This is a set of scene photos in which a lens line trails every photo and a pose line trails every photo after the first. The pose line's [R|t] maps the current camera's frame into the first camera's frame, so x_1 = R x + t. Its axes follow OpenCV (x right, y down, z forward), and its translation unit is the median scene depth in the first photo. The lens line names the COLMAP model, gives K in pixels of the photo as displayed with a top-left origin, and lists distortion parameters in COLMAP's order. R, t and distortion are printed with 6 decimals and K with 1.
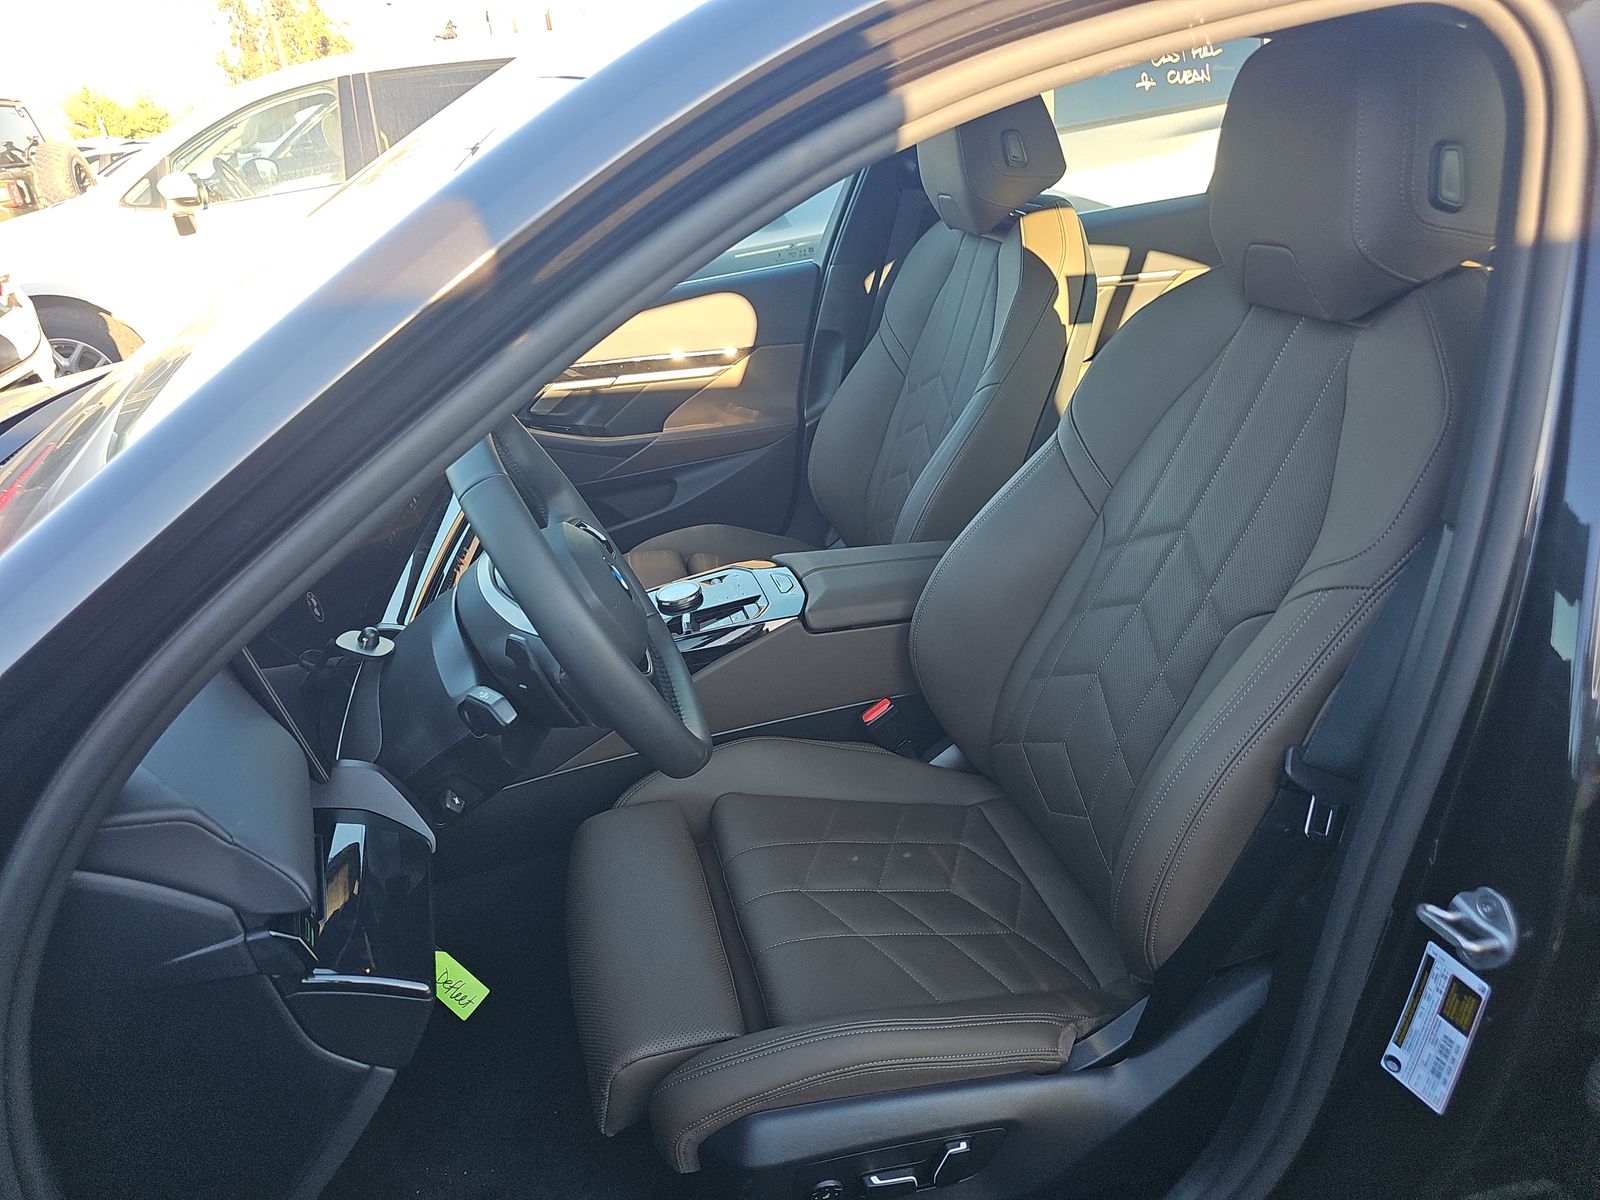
lens RADIAL K [[1078.6, 0, 777.5], [0, 1078.6, 599.6], [0, 0, 1]] dist [0.002755, 0.001160]
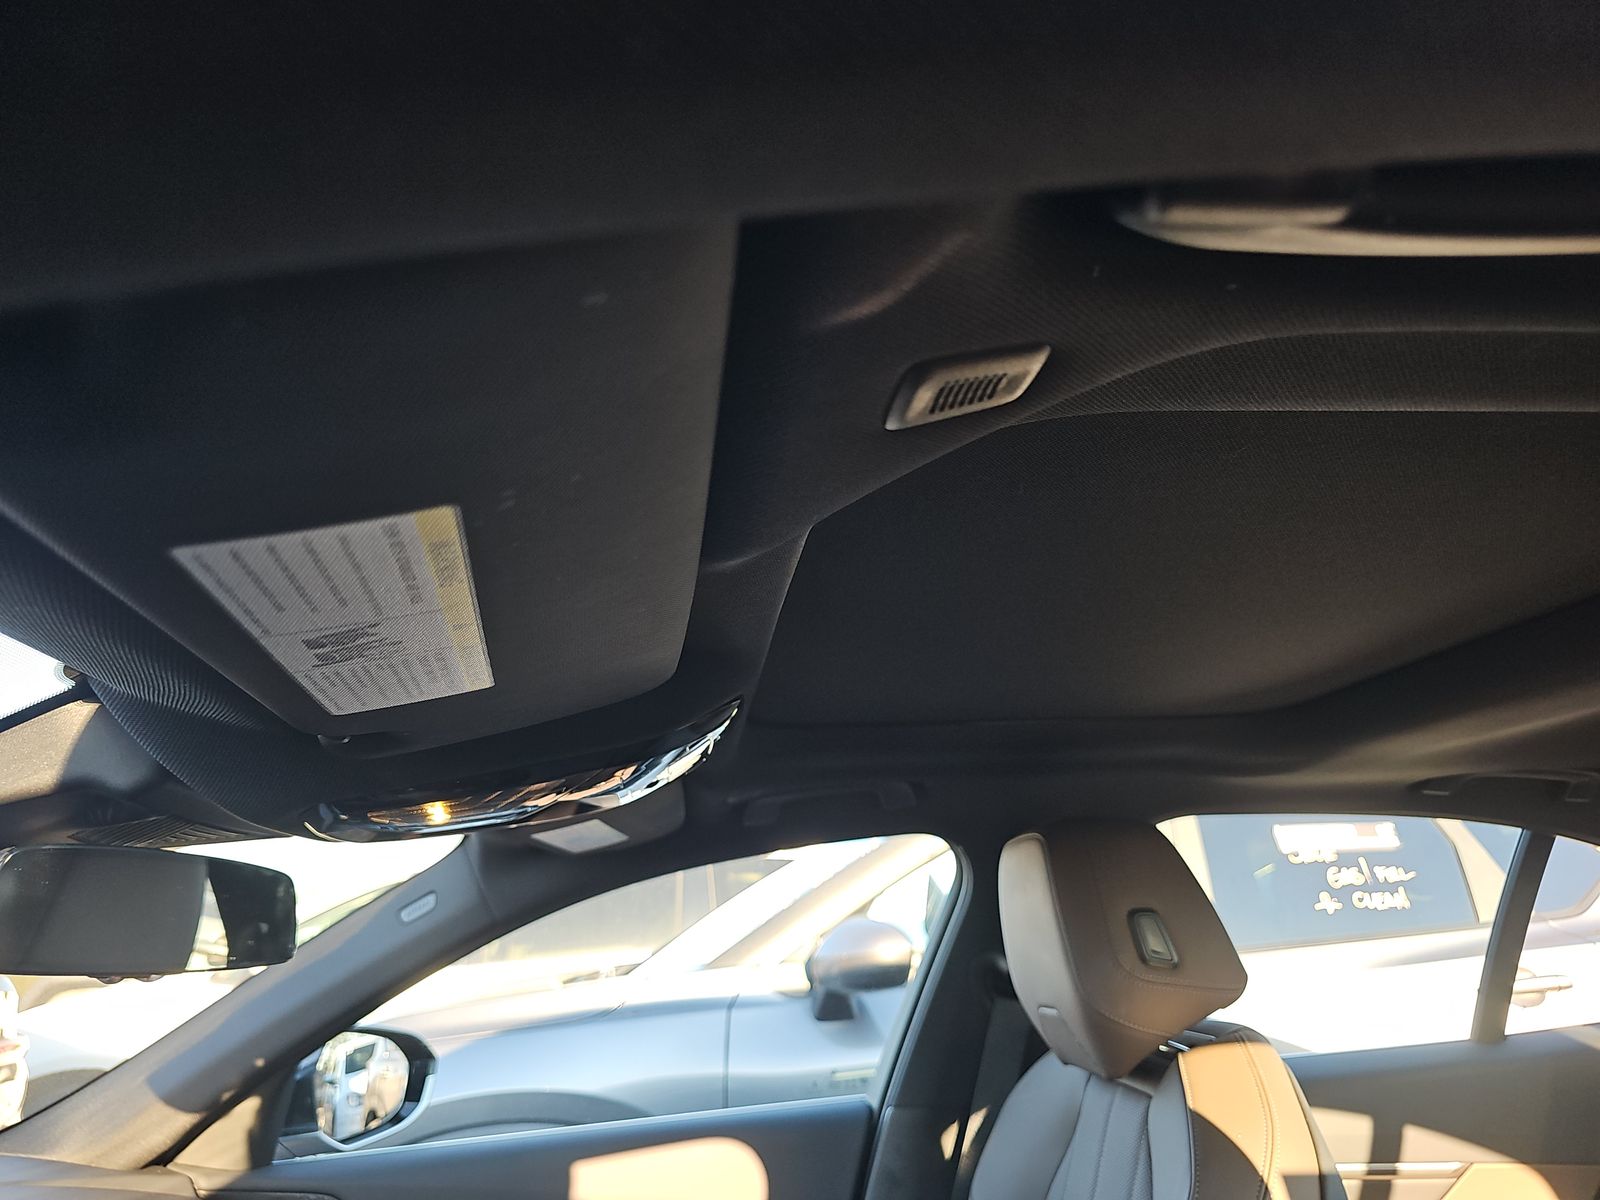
lens RADIAL K [[1078.6, 0, 777.5], [0, 1078.6, 599.6], [0, 0, 1]] dist [0.002755, 0.001160]
pose [[0.988048, 0.014306, -0.153480, 0.086091], [-0.112126, 0.749947, -0.651926, -0.118872], [0.105776, 0.661343, 0.742588, 0.339225]]
